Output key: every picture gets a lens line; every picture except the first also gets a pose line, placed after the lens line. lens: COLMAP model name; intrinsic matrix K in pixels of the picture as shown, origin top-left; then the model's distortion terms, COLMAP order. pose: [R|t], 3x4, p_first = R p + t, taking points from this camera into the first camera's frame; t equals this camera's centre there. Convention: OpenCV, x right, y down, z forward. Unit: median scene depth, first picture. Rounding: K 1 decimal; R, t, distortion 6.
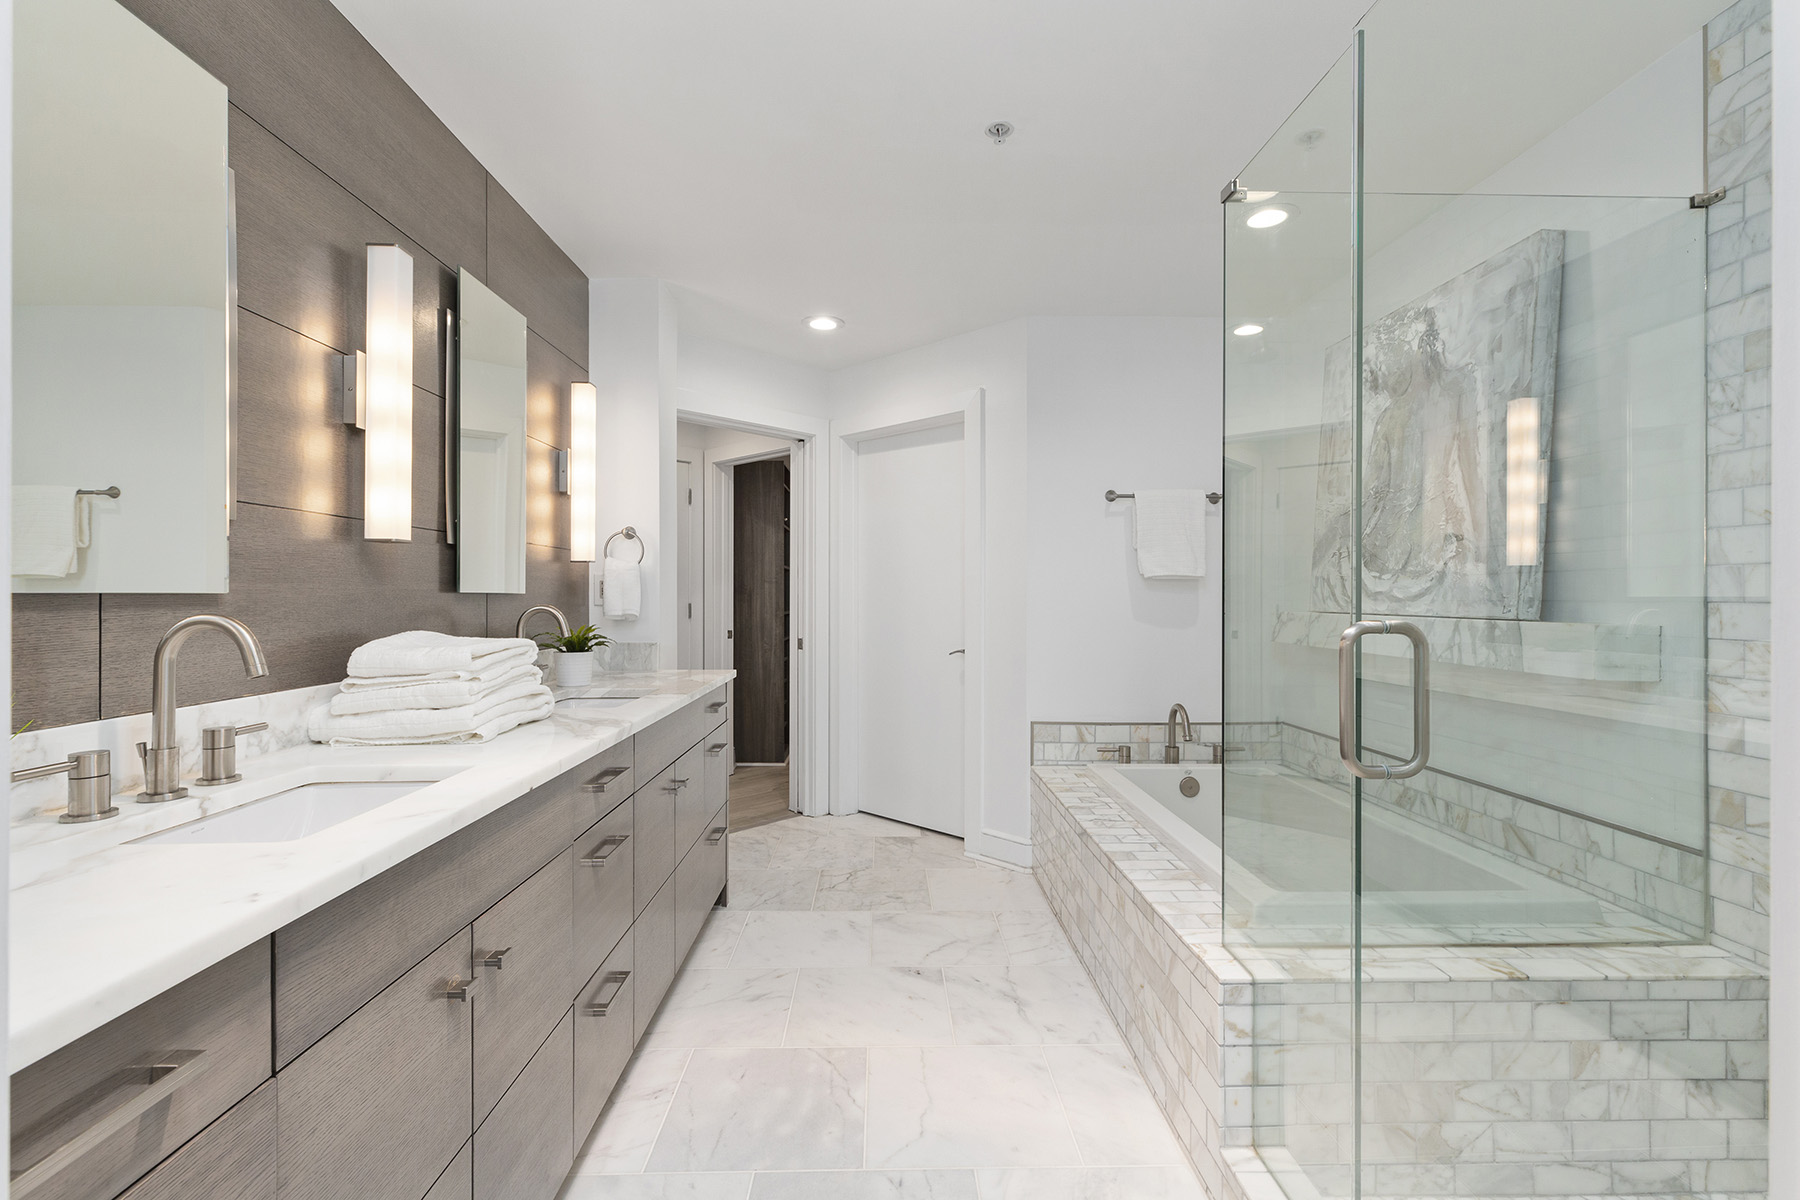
lens RADIAL K [[803.0, 0, 898.8], [0, 803.0, 598.8], [0, 0, 1]] dist [0.002020, -0.000991]
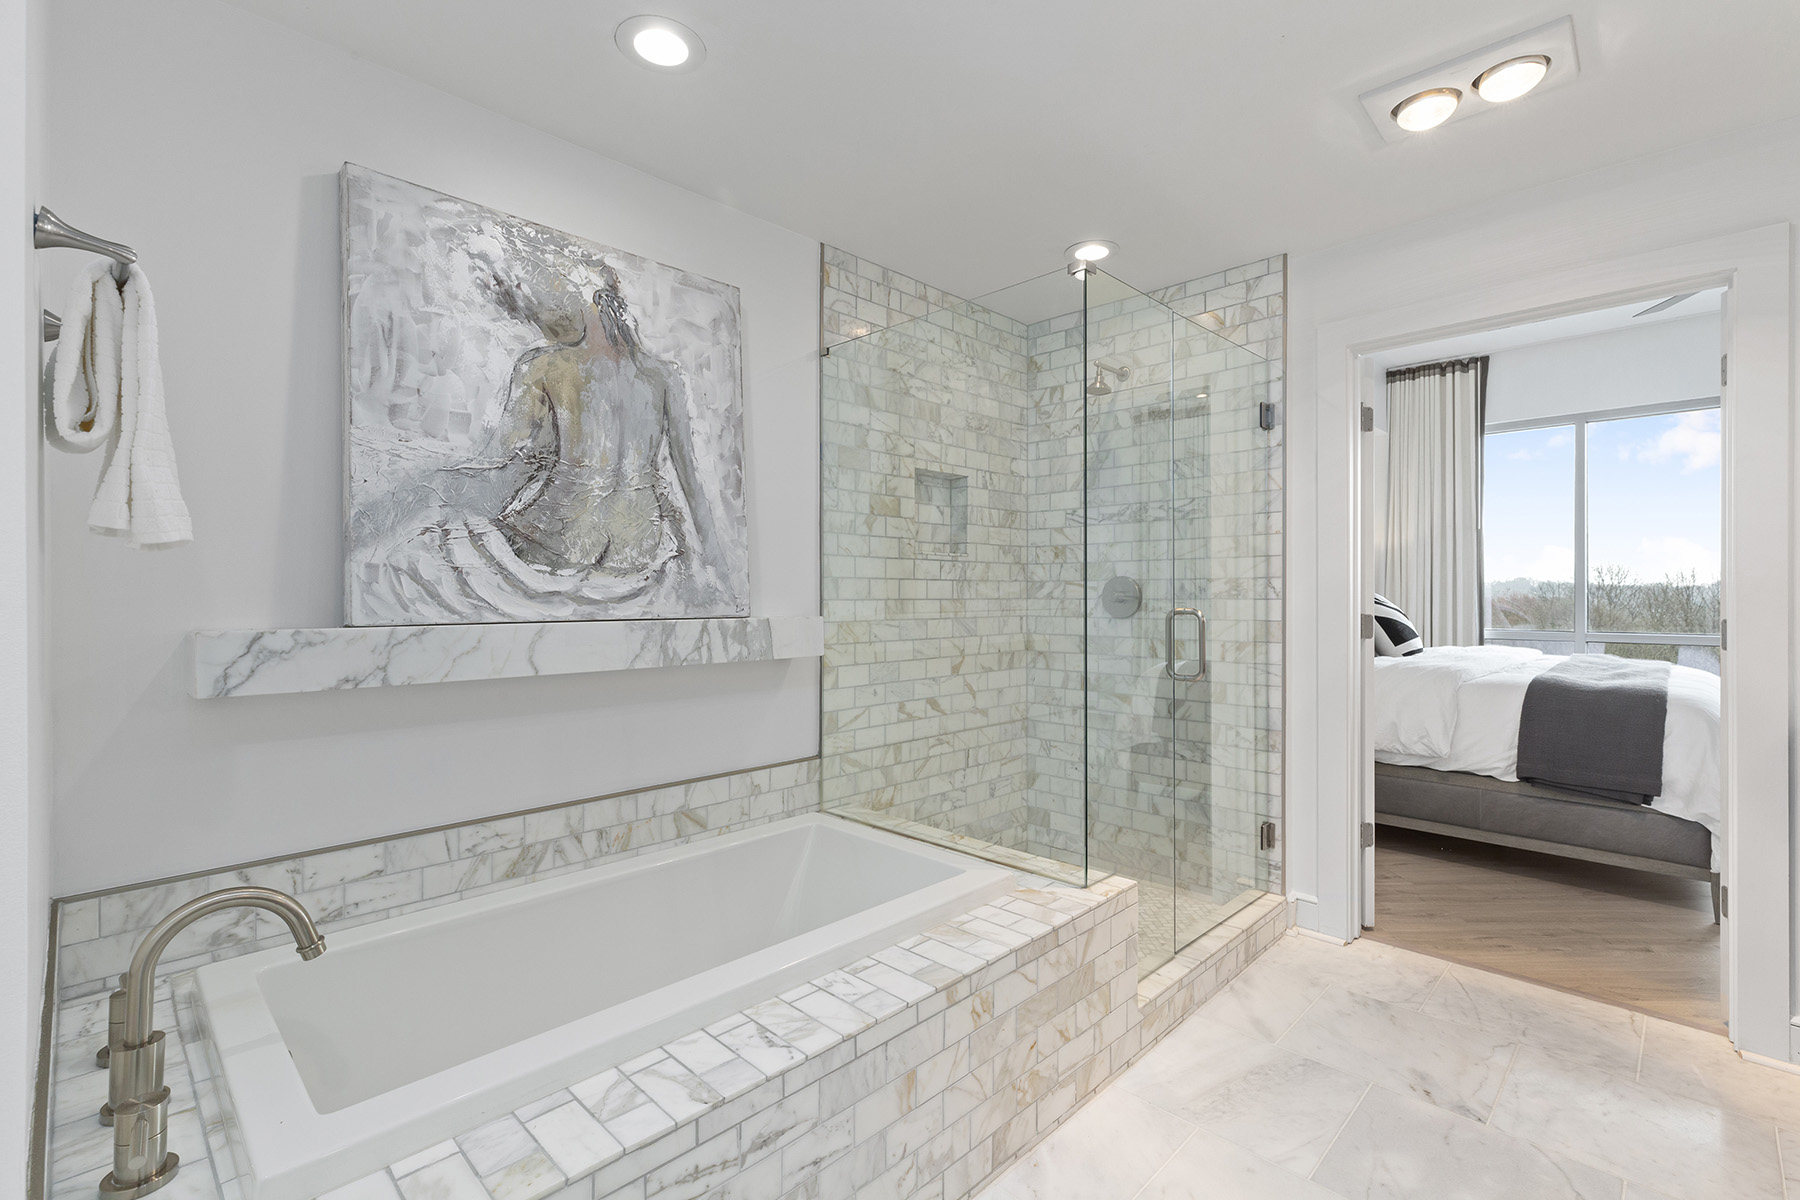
lens RADIAL K [[803.0, 0, 889.3], [0, 803.0, 592.1], [0, 0, 1]] dist [0.002020, -0.000991]
pose [[-0.691159, 0.000480, 0.722703, -0.182230], [0.002055, 0.999997, 0.001302, -0.009344], [-0.722700, 0.002385, -0.691158, 1.421246]]
